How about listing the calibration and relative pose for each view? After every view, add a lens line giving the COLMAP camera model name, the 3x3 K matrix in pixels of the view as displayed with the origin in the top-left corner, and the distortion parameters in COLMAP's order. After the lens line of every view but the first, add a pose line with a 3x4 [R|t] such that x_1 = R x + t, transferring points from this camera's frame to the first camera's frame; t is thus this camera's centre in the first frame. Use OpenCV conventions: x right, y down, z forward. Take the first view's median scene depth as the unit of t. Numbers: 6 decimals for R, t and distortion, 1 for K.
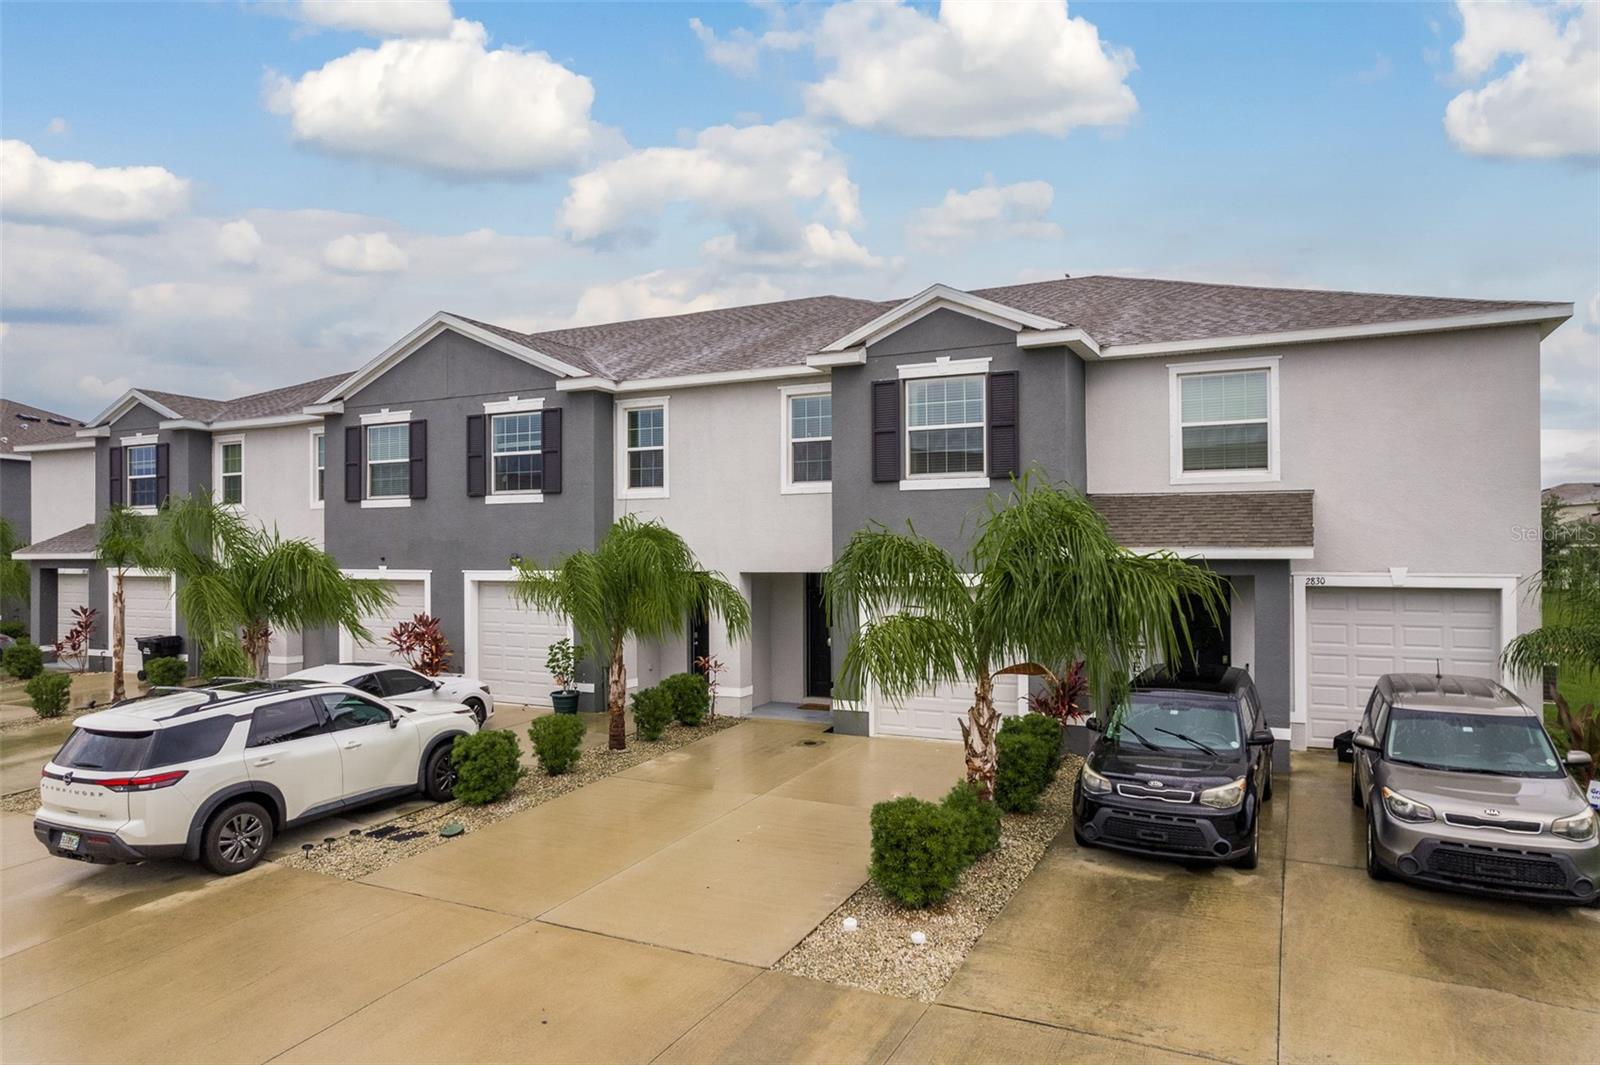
lens RADIAL K [[1018.6, 0, 804.6], [0, 1018.6, 541.3], [0, 0, 1]] dist [-0.051786, 0.060104]
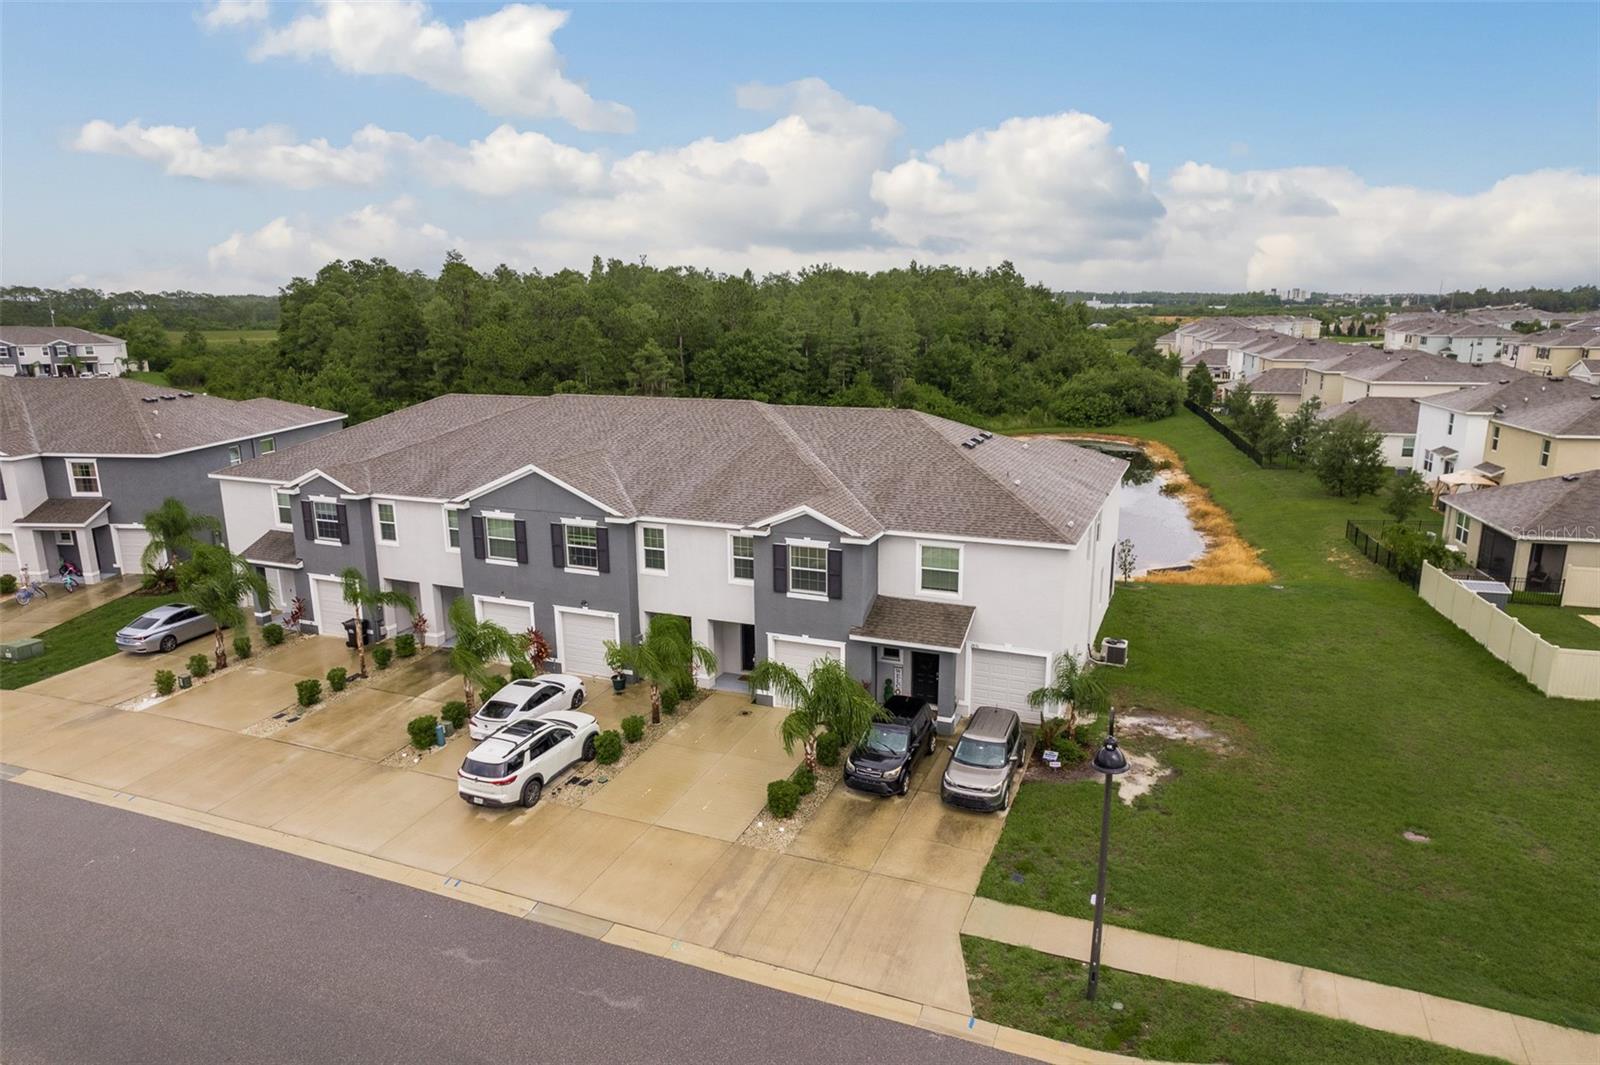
lens RADIAL K [[1018.6, 0, 804.6], [0, 1018.6, 541.3], [0, 0, 1]] dist [-0.051786, 0.060104]
pose [[0.997761, -0.018027, 0.064406, -0.001305], [0.002227, 0.971412, 0.237388, -0.665834], [-0.066844, -0.236713, 0.969278, -1.000973]]
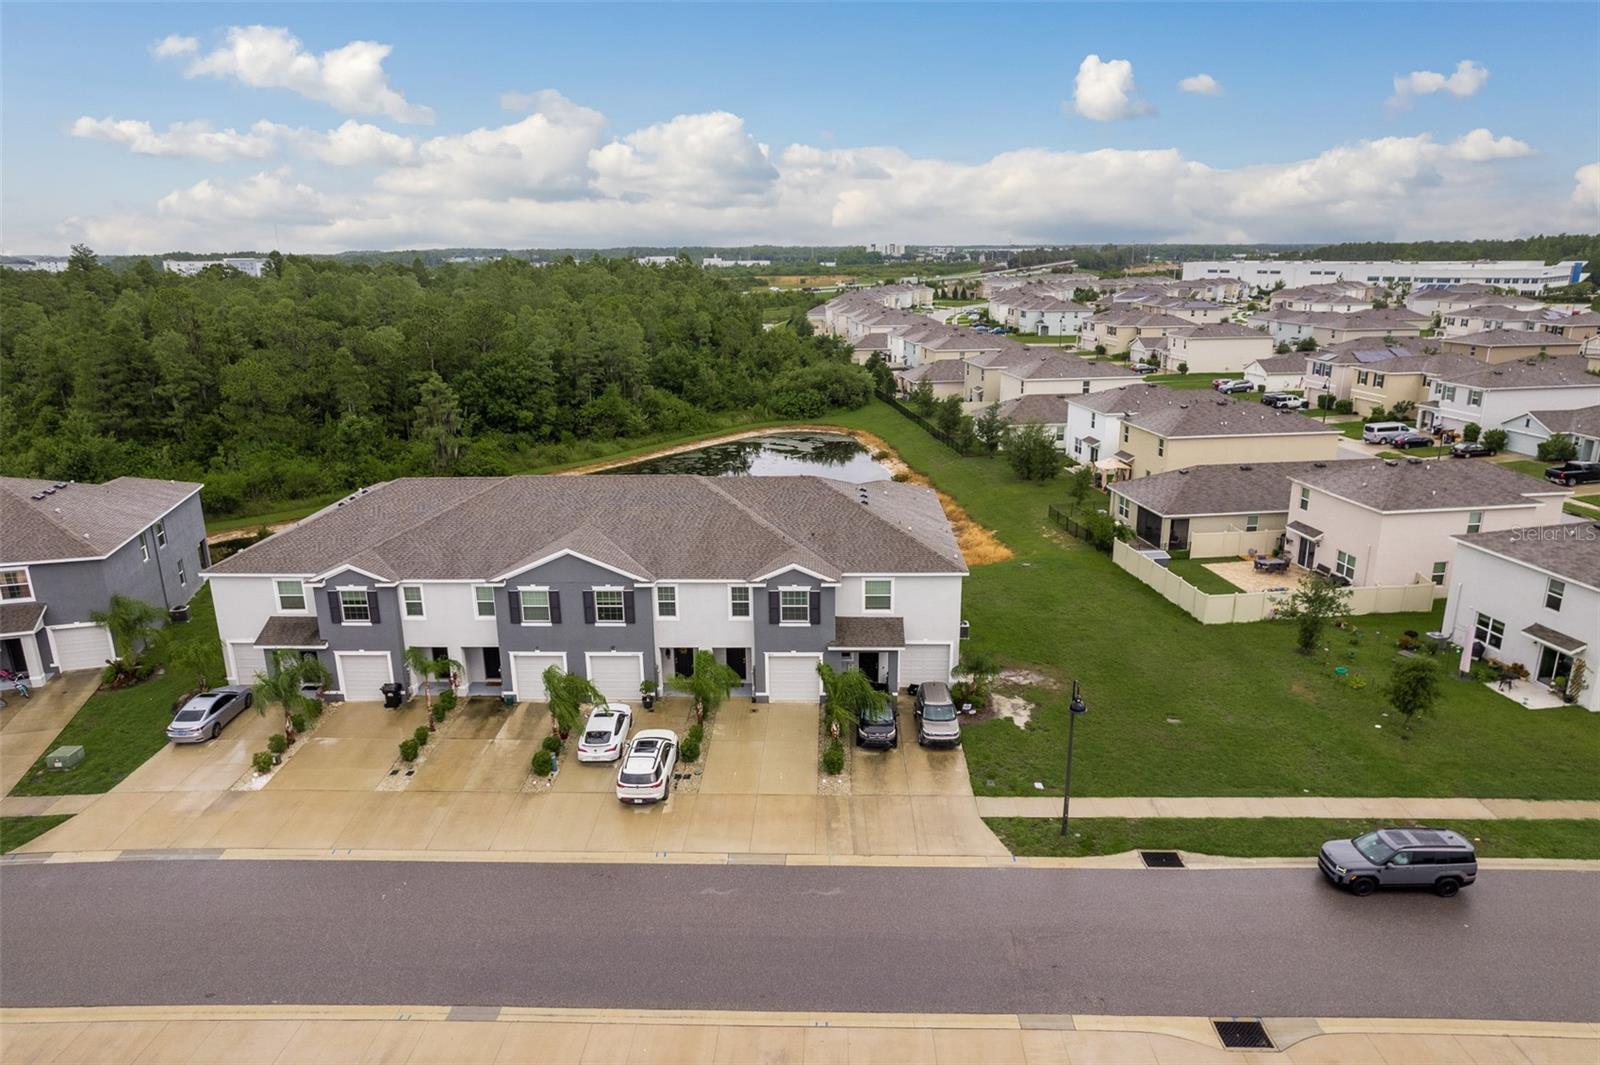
lens RADIAL K [[1018.6, 0, 804.6], [0, 1018.6, 541.3], [0, 0, 1]] dist [-0.051786, 0.060104]
pose [[0.907837, -0.121459, 0.401347, -1.023887], [0.003769, 0.959456, 0.281835, -1.151256], [-0.419306, -0.254347, 0.871487, -1.590142]]
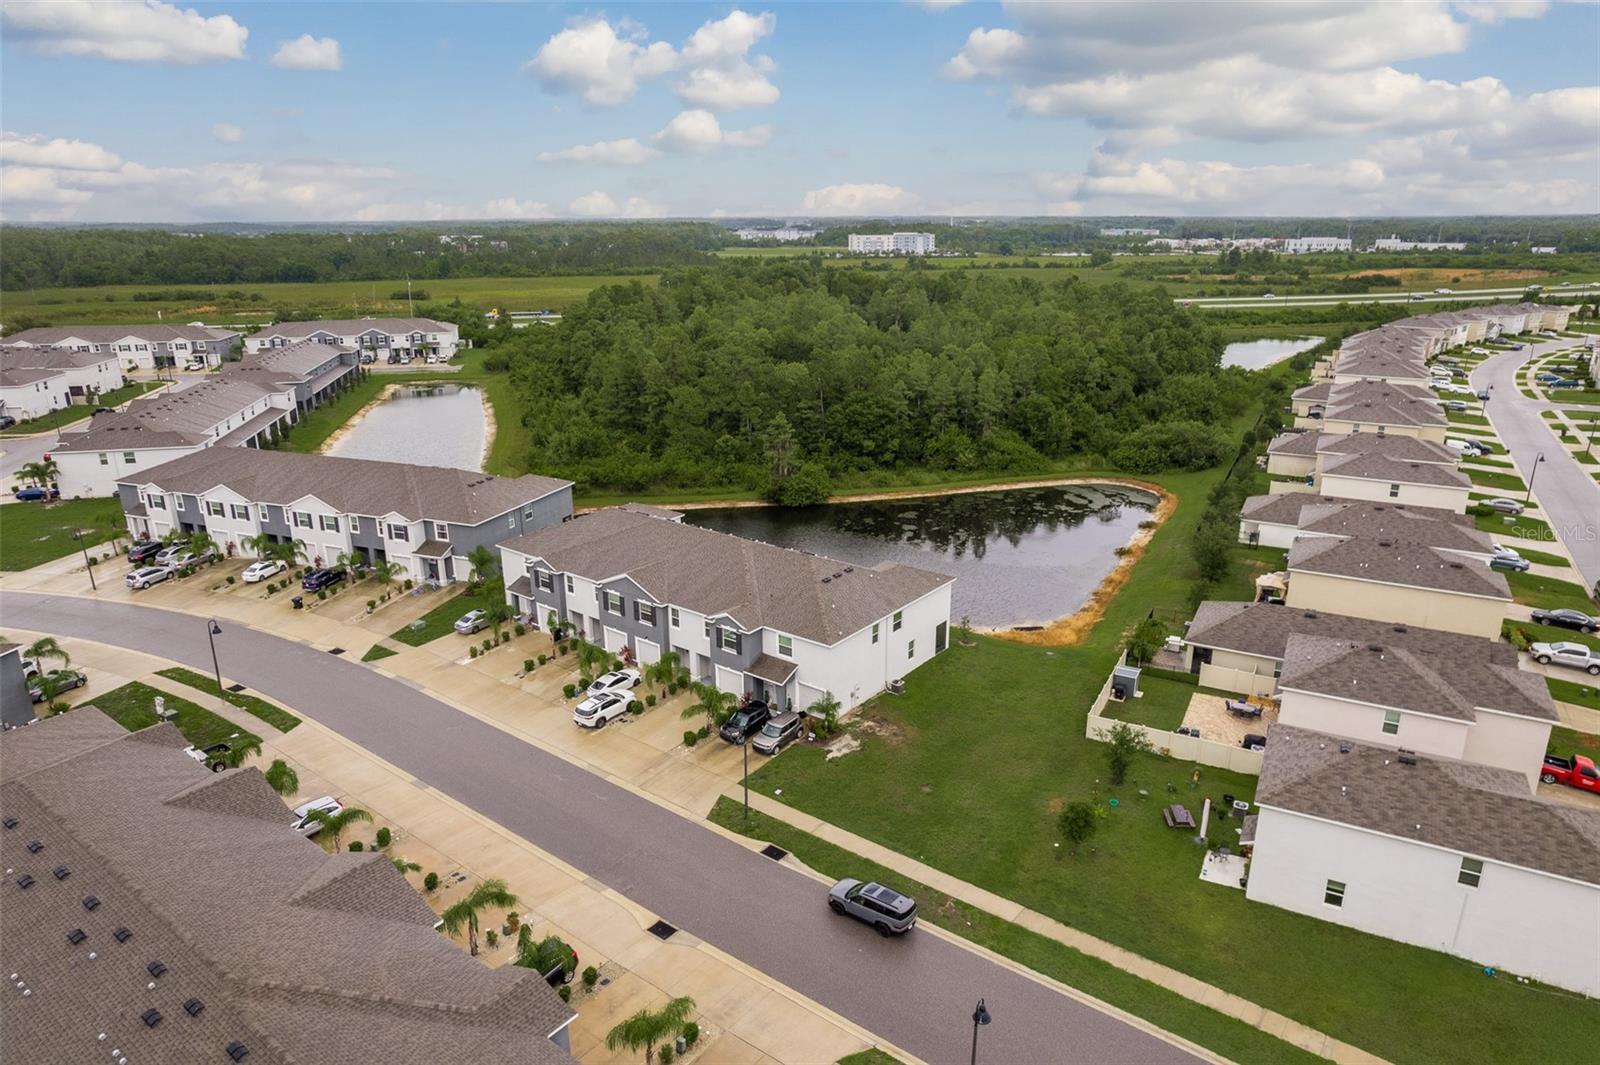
lens RADIAL K [[1018.6, 0, 804.6], [0, 1018.6, 541.3], [0, 0, 1]] dist [-0.051786, 0.060104]
pose [[0.980617, 0.059072, -0.186818, 1.329001], [0.002266, 0.949987, 0.312280, -2.009716], [0.195921, -0.306650, 0.931440, -3.156448]]
